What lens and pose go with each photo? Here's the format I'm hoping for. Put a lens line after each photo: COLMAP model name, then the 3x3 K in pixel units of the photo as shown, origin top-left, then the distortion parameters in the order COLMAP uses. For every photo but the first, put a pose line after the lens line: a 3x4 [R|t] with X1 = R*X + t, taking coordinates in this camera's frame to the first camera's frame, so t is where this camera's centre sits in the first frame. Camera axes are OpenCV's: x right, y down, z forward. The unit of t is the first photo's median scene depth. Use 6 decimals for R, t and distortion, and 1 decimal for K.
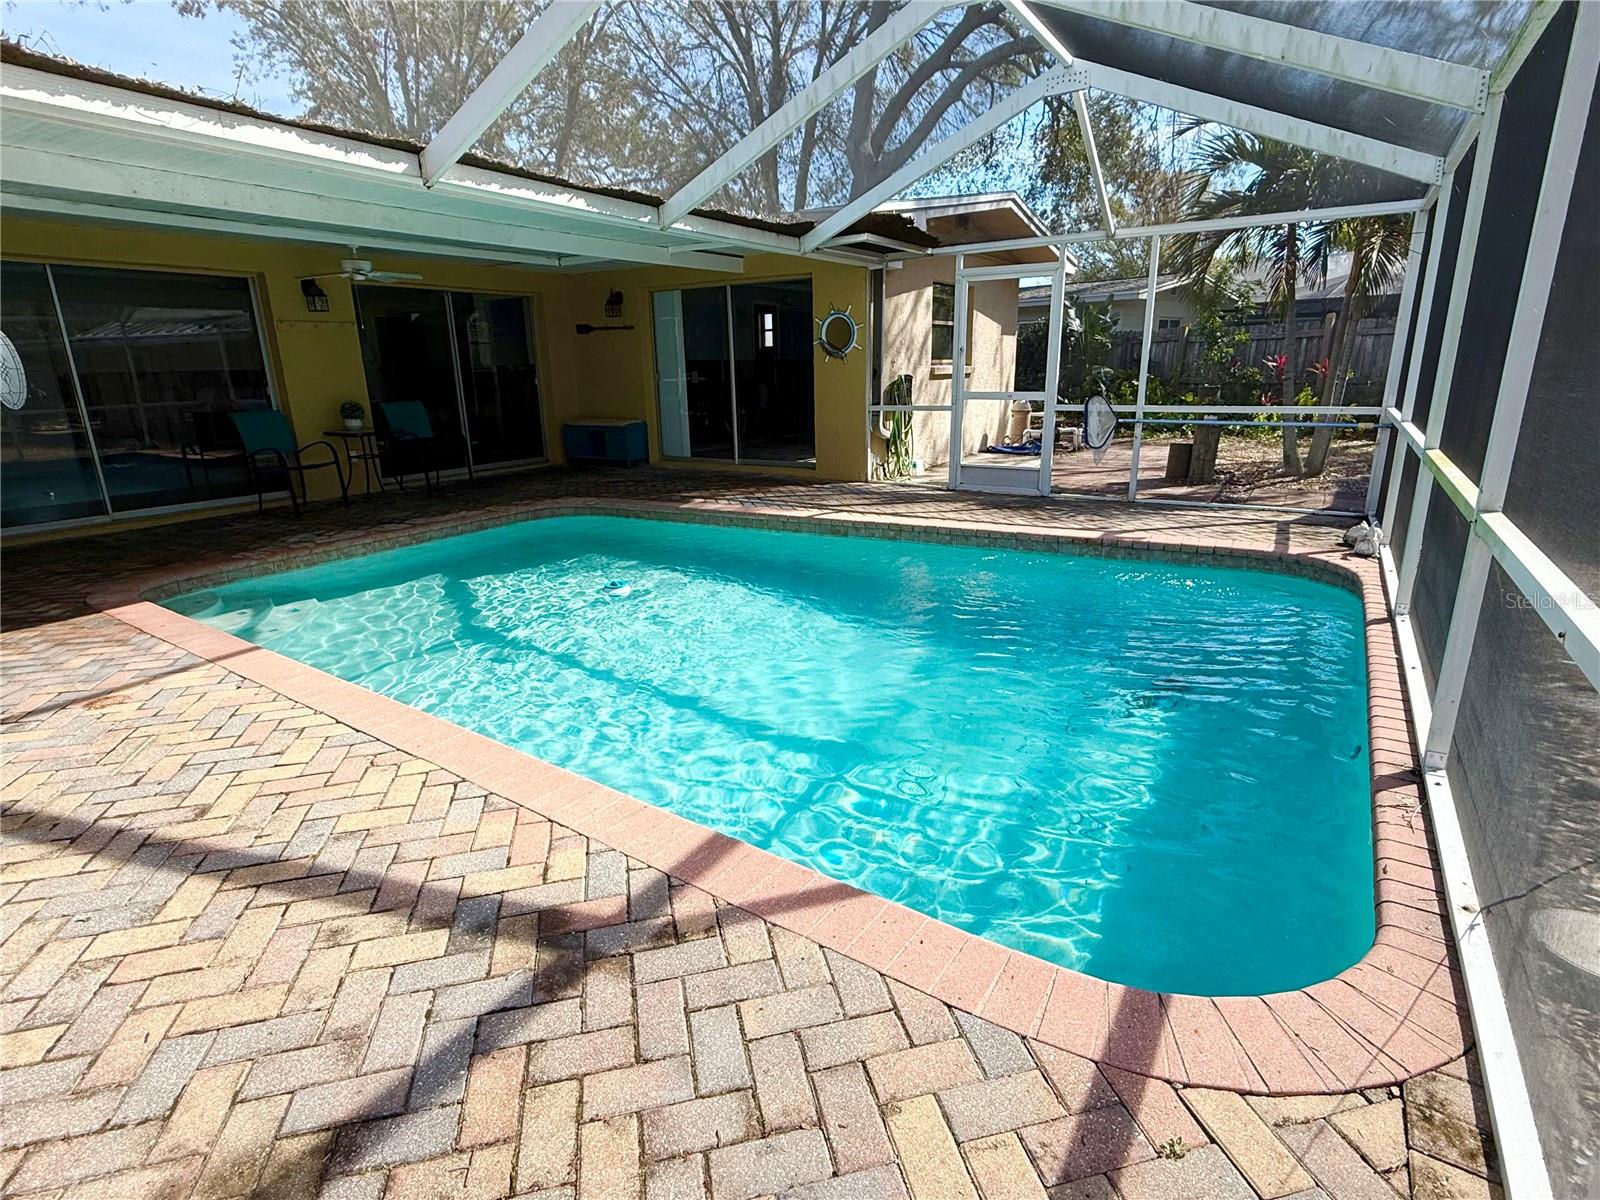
lens RADIAL K [[819.9, 0, 800.0], [0, 819.9, 600.0], [0, 0, 1]] dist [-0.002207, -0.000341]
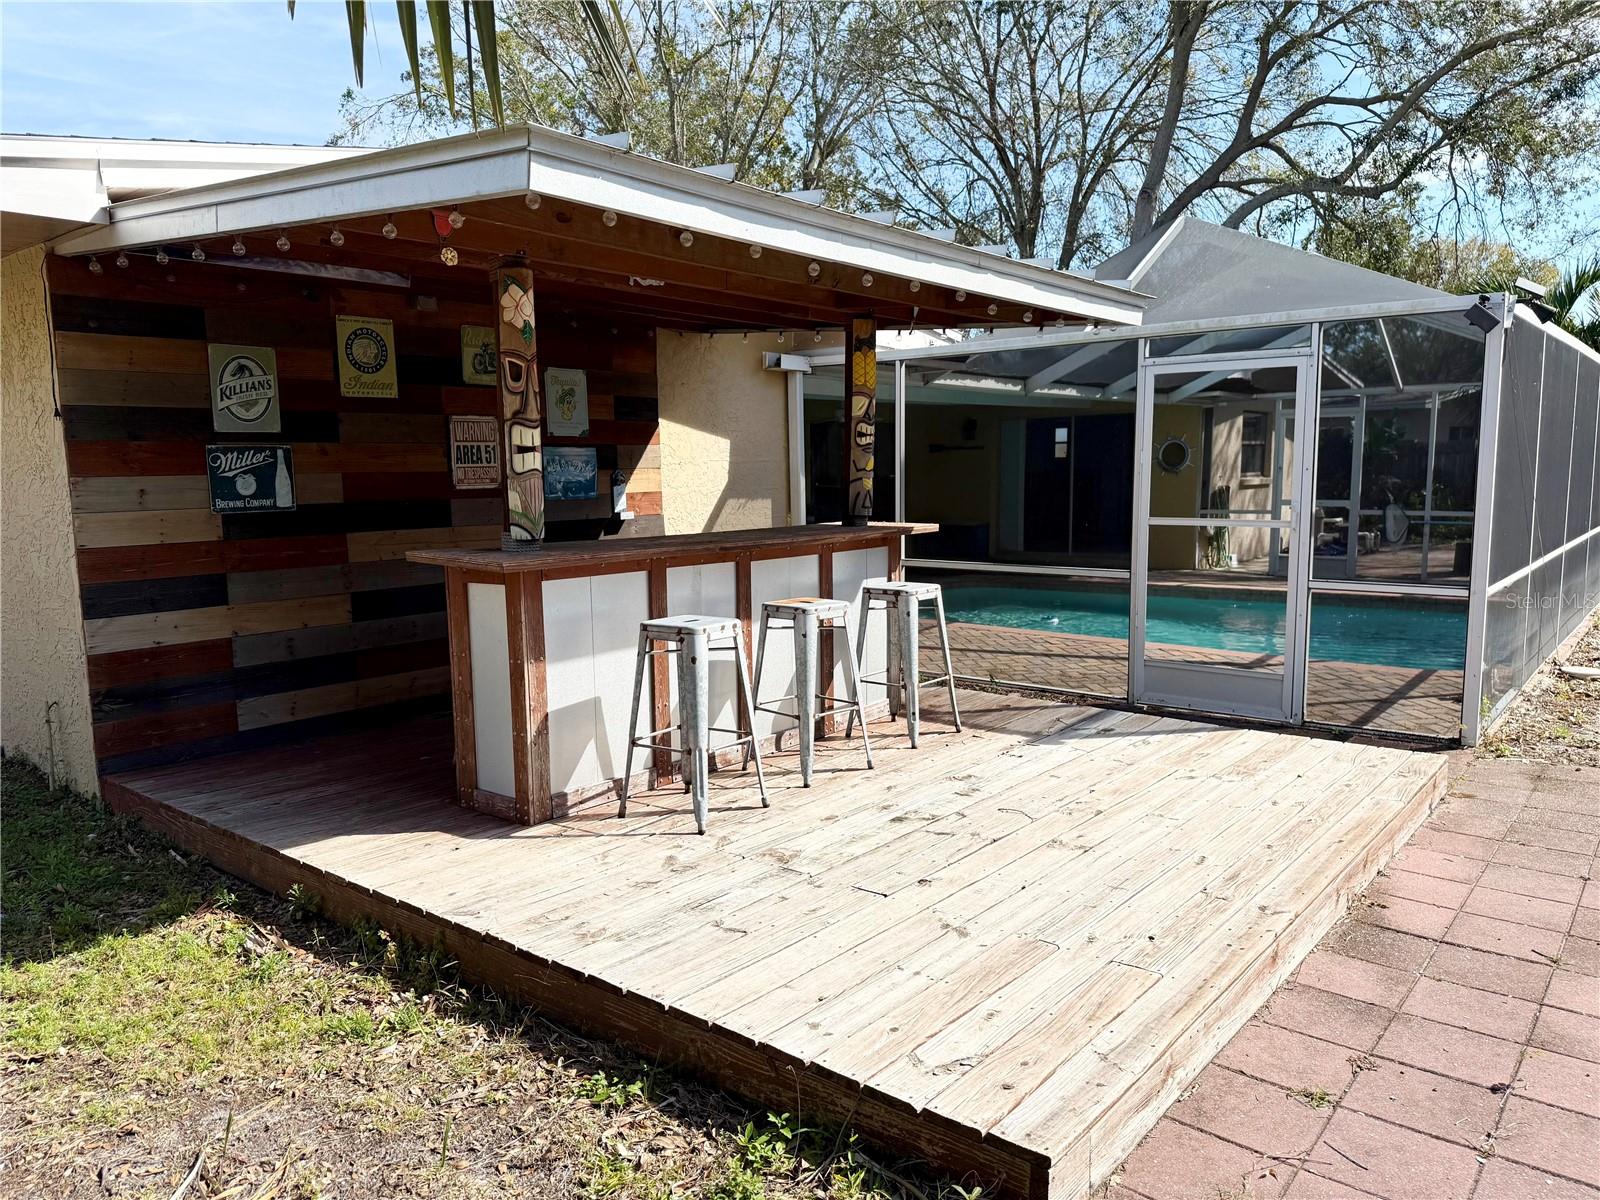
lens RADIAL K [[1100.9, 0, 794.2], [0, 1100.9, 614.3], [0, 0, 1]] dist [0.132829, -0.247936]
pose [[0.991235, 0.023432, -0.130019, -0.268628], [-0.041560, 0.989487, -0.138522, 0.164588], [0.125407, 0.142712, 0.981787, -0.656829]]
